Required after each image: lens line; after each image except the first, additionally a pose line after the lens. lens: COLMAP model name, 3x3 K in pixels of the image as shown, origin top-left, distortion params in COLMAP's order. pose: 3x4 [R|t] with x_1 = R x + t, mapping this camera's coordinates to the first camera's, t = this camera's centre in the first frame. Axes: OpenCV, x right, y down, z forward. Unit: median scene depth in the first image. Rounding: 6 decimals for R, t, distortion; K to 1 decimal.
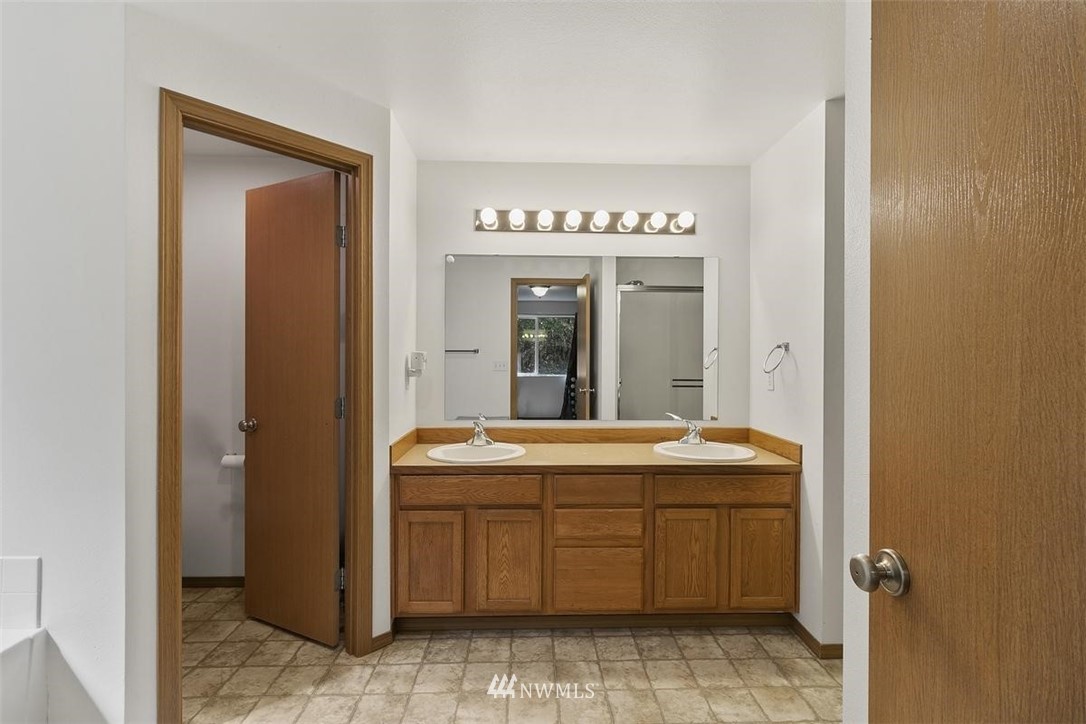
lens RADIAL K [[506.4, 0, 536.5], [0, 506.4, 361.7], [0, 0, 1]] dist [-0.006323, 0.001425]
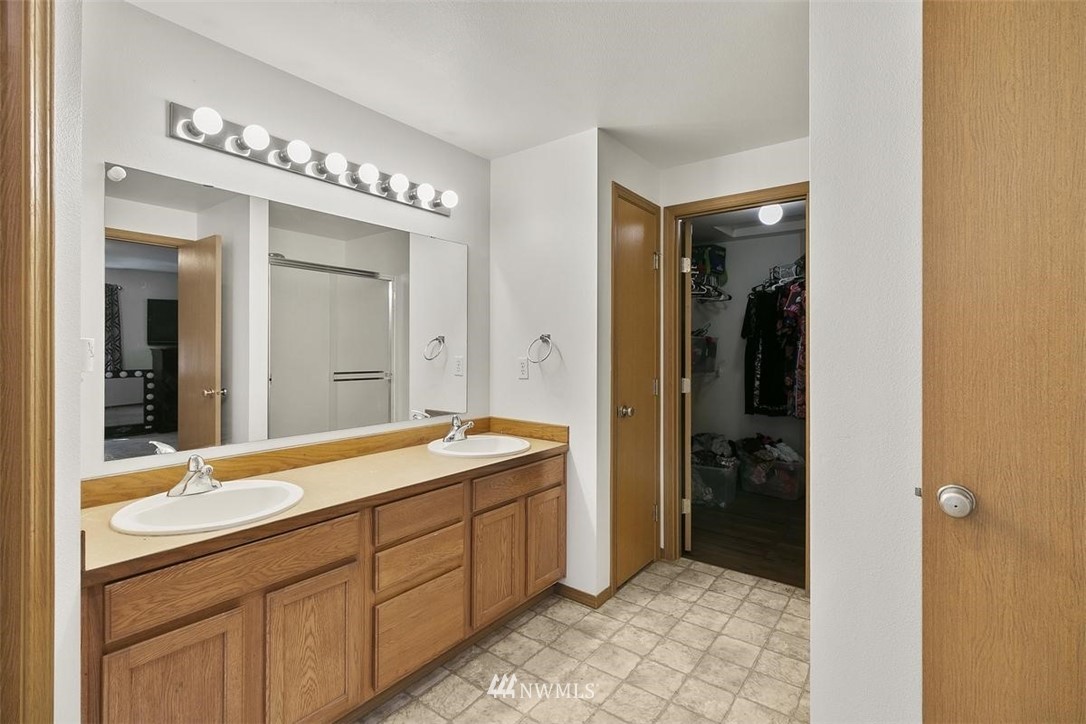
lens RADIAL K [[506.4, 0, 543.9], [0, 506.4, 351.9], [0, 0, 1]] dist [-0.006323, 0.001425]
pose [[0.621507, -0.007080, 0.783376, -0.386891], [0.006016, 0.999973, 0.004265, -0.005234], [-0.783385, 0.002062, 0.621533, 0.348943]]
